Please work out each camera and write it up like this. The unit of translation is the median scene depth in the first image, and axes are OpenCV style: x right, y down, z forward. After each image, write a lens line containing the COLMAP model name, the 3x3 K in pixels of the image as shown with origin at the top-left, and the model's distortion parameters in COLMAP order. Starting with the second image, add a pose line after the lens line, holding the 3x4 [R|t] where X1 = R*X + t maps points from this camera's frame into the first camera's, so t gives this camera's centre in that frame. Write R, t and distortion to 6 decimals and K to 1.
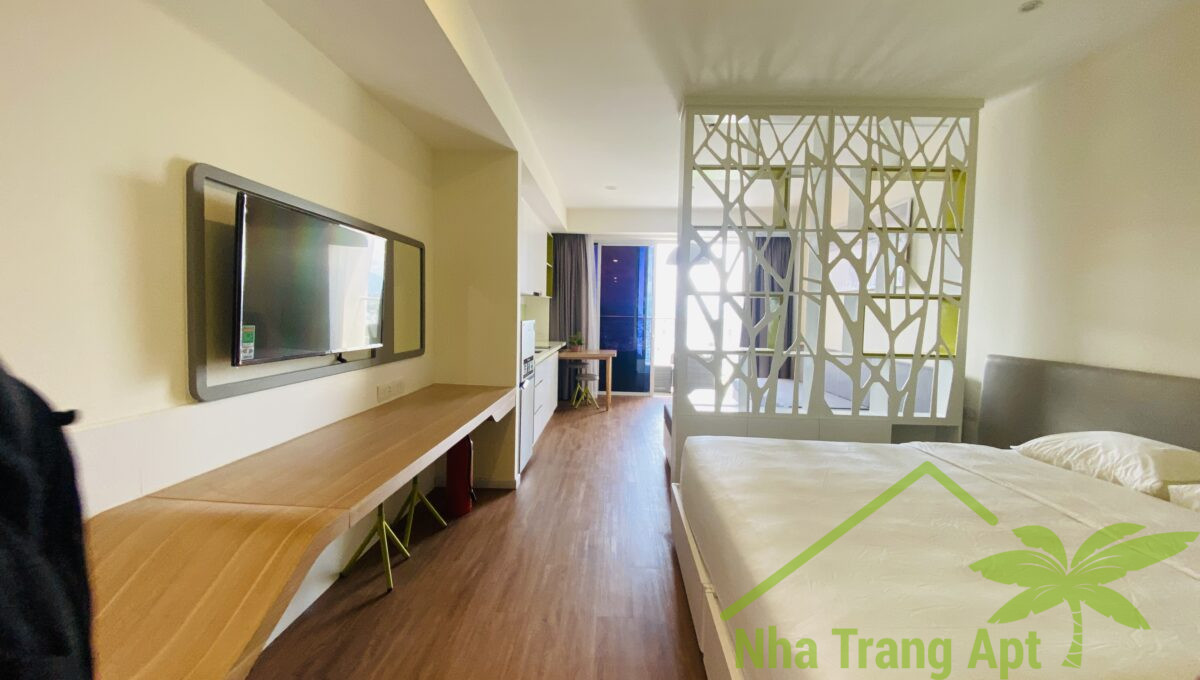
lens RADIAL K [[490.8, 0, 600.0], [0, 490.8, 340.0], [0, 0, 1]] dist [-0.013907, -0.012015]
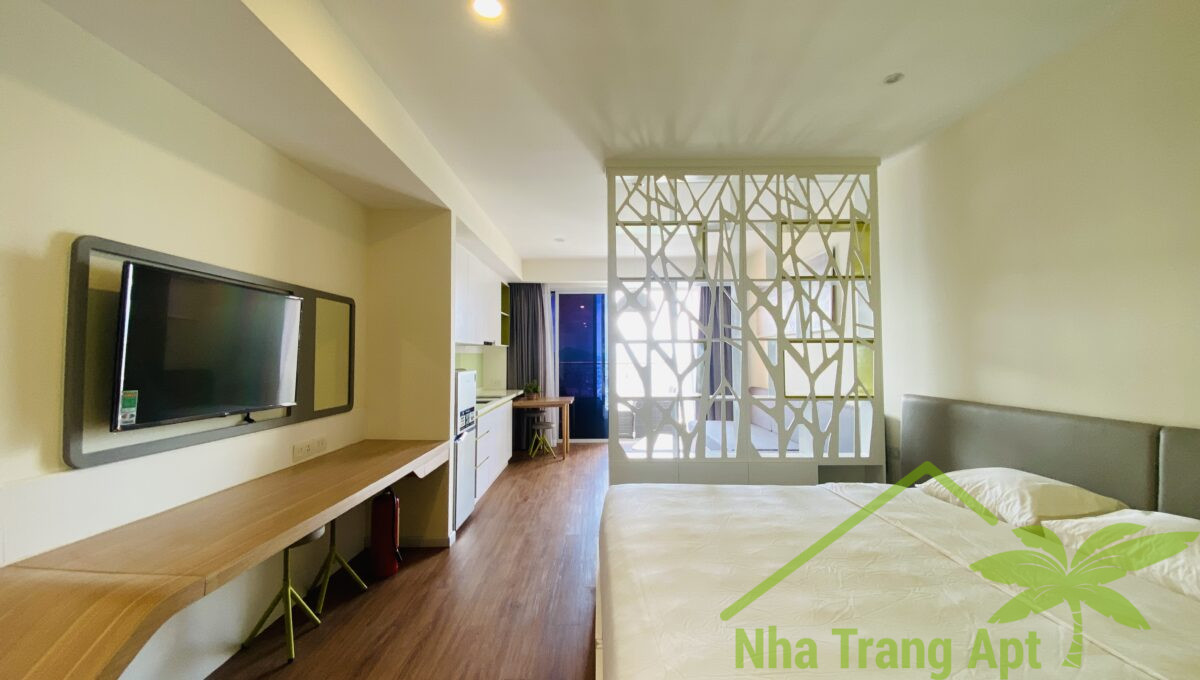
lens RADIAL K [[491.6, 0, 598.4], [0, 491.6, 335.9], [0, 0, 1]] dist [0.000859, -0.016607]
pose [[0.998454, -0.022507, 0.050823, 0.094133], [0.027454, 0.994724, -0.098842, -0.007836], [-0.048330, 0.100084, 0.993804, -0.029119]]
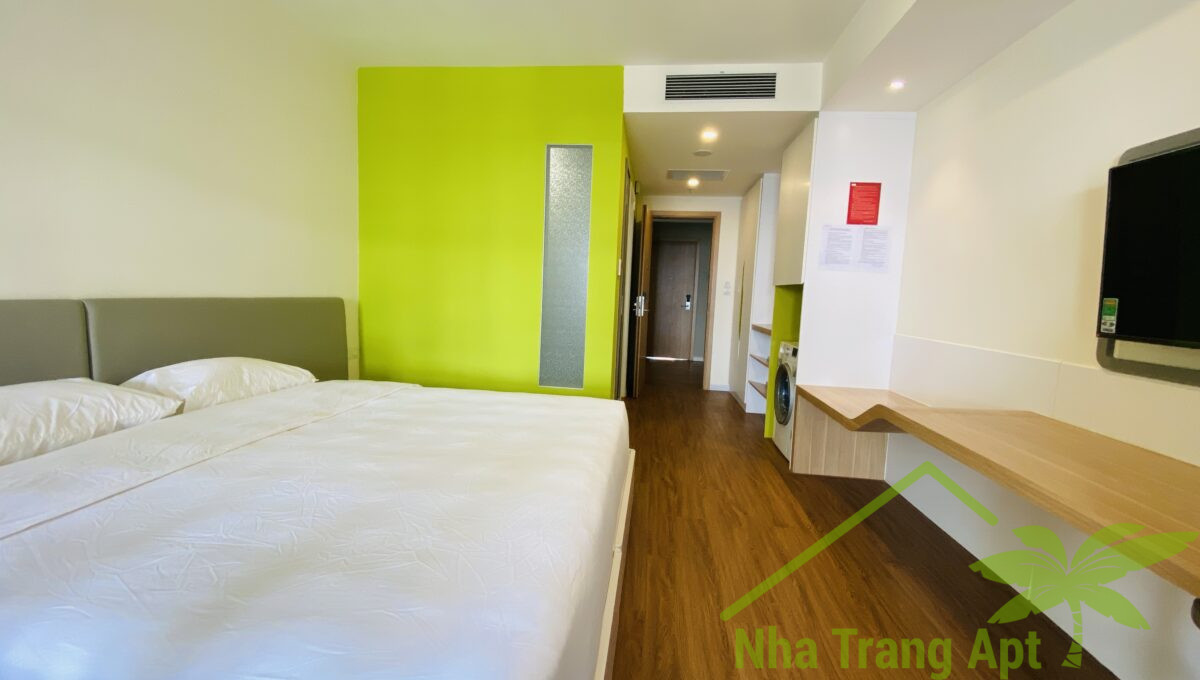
lens RADIAL K [[490.8, 0, 600.0], [0, 490.8, 340.0], [0, 0, 1]] dist [-0.013907, -0.012015]
pose [[-0.995017, -0.068472, 0.072480, 0.109099], [-0.056217, 0.985619, 0.159358, -0.019235], [-0.082349, 0.154489, -0.984557, 0.958955]]
